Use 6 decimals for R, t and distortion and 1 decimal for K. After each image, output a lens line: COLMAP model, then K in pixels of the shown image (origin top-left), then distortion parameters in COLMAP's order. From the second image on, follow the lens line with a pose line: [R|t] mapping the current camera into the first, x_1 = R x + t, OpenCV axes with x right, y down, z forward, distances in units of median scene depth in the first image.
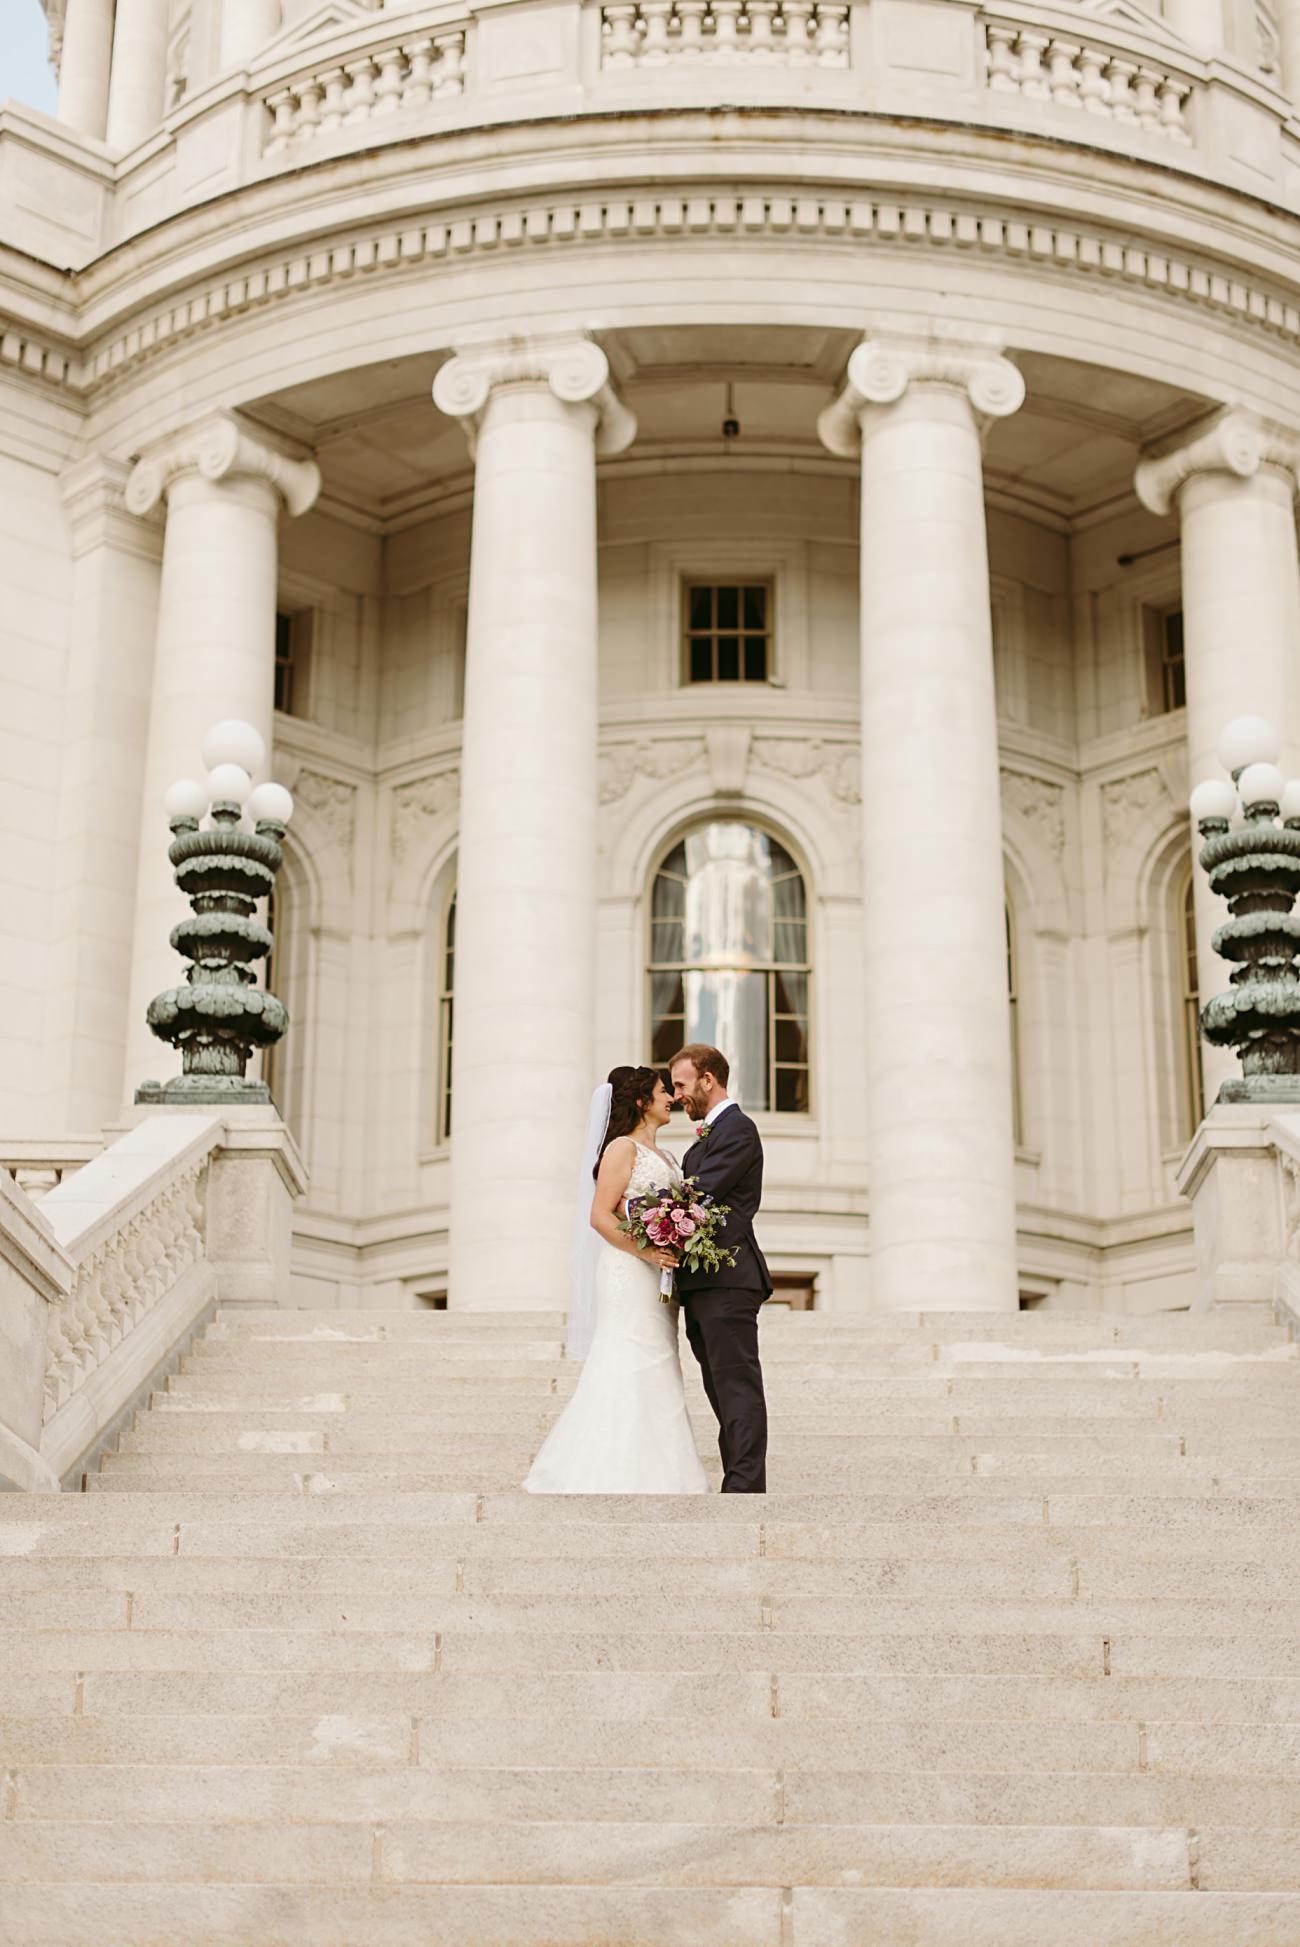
lens RADIAL K [[3069.6, 0, 604.3], [0, 3069.6, 972.1], [0, 0, 1]] dist [-0.006503, 0.144527]
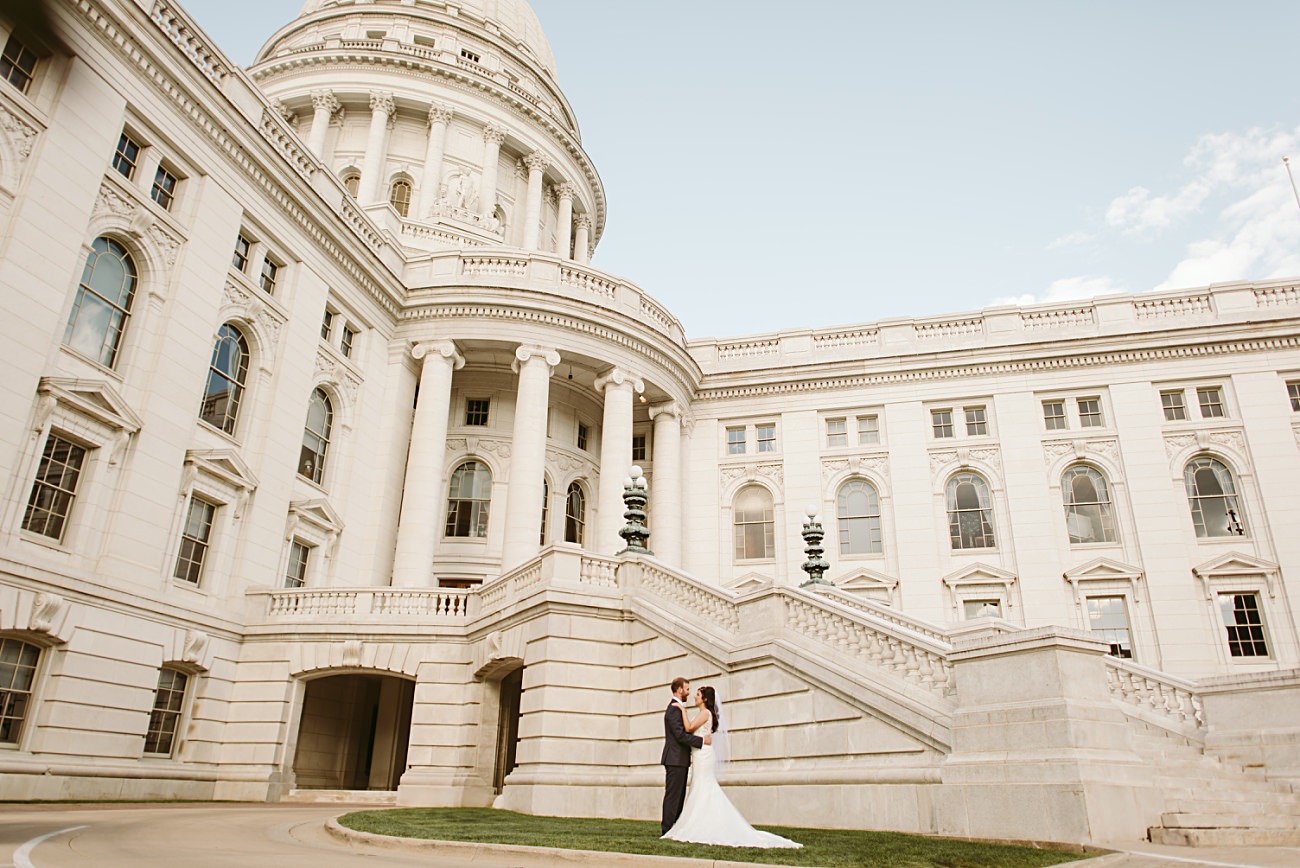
lens RADIAL K [[906.8, 0, 650.0], [0, 906.8, 434.0], [0, 0, 1]] dist [-0.019395, 0.002413]
pose [[0.843037, 0.210774, 0.494837, -0.452533], [-0.181105, 0.977534, -0.107833, 0.006448], [-0.506448, 0.001290, 0.862270, -0.085574]]
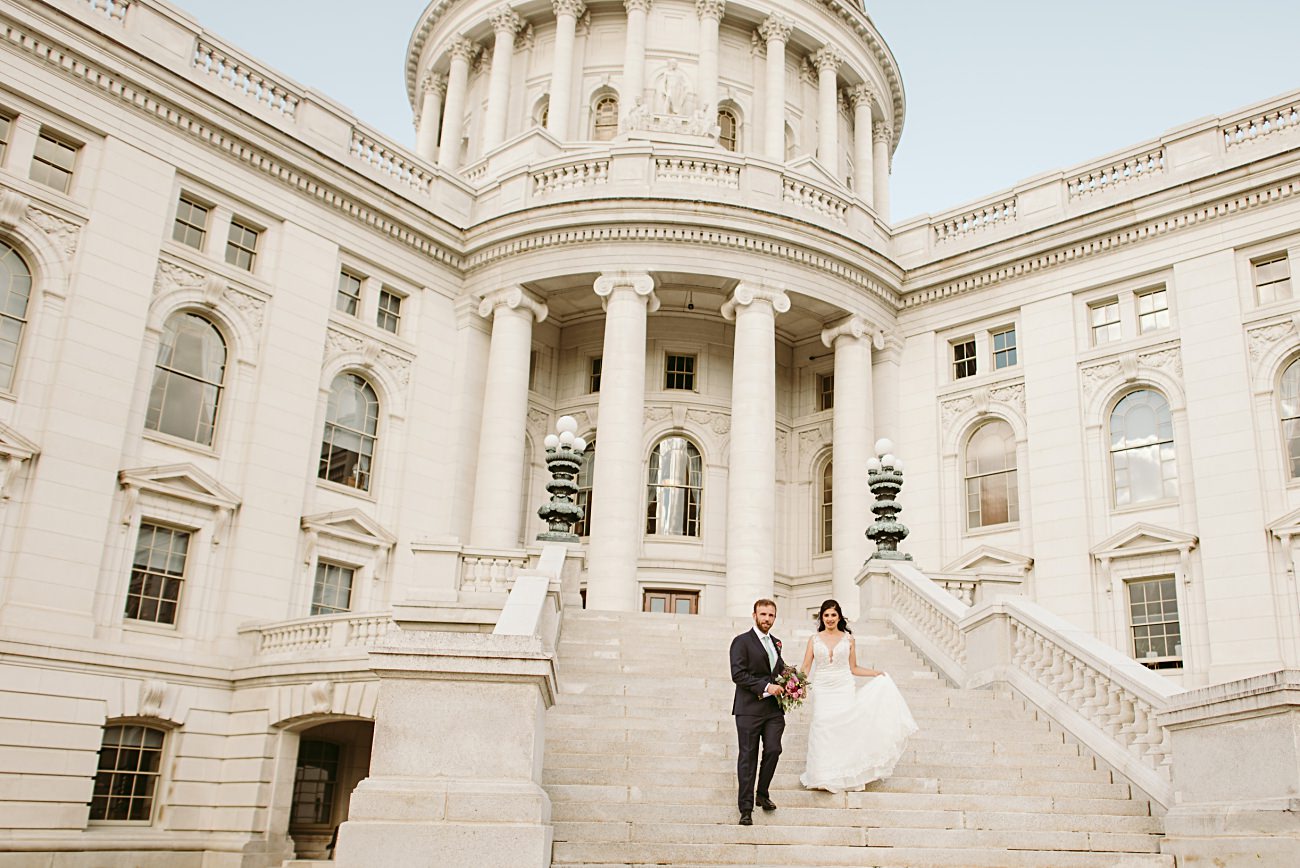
lens RADIAL K [[1113.6, 0, 746.7], [0, 1113.6, 517.6], [0, 0, 1]] dist [-0.011010, 0.005888]
pose [[0.984536, 0.058929, 0.164973, -0.072266], [-0.066886, 0.996829, 0.043096, -0.023954], [-0.161911, -0.053464, 0.985356, -0.083193]]
